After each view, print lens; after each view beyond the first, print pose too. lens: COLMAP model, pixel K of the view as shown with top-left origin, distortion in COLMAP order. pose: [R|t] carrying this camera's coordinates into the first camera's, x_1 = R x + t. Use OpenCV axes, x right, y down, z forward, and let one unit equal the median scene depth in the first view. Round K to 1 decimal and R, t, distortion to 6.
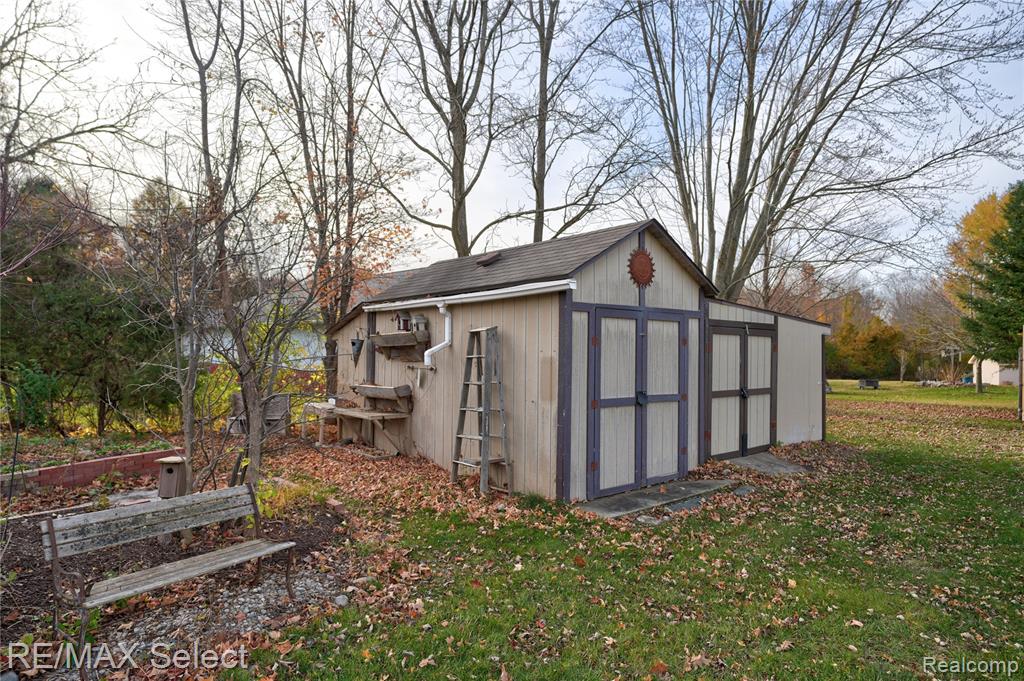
lens RADIAL K [[632.5, 0, 512.0], [0, 632.5, 340.5], [0, 0, 1]] dist [-0.000152, -0.000024]
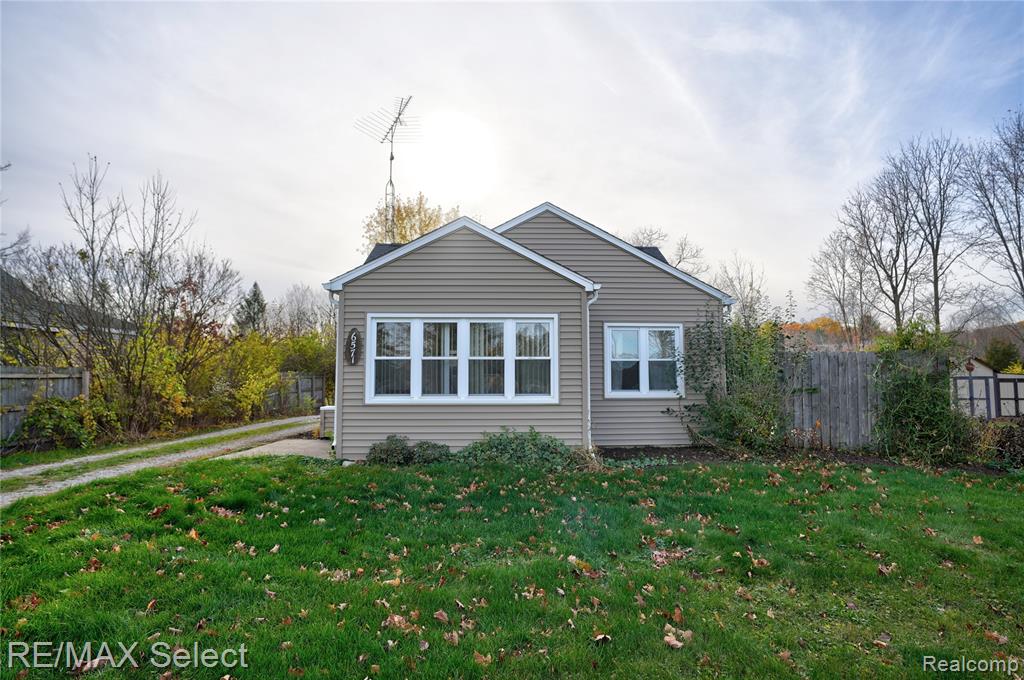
lens RADIAL K [[576.5, 0, 512.0], [0, 576.5, 340.0], [0, 0, 1]] dist [0.000380, 0.000256]
pose [[0.825822, -0.055807, -0.561162, -0.073430], [0.019488, 0.997321, -0.070503, -0.043174], [0.563594, 0.047287, 0.824698, -1.972963]]
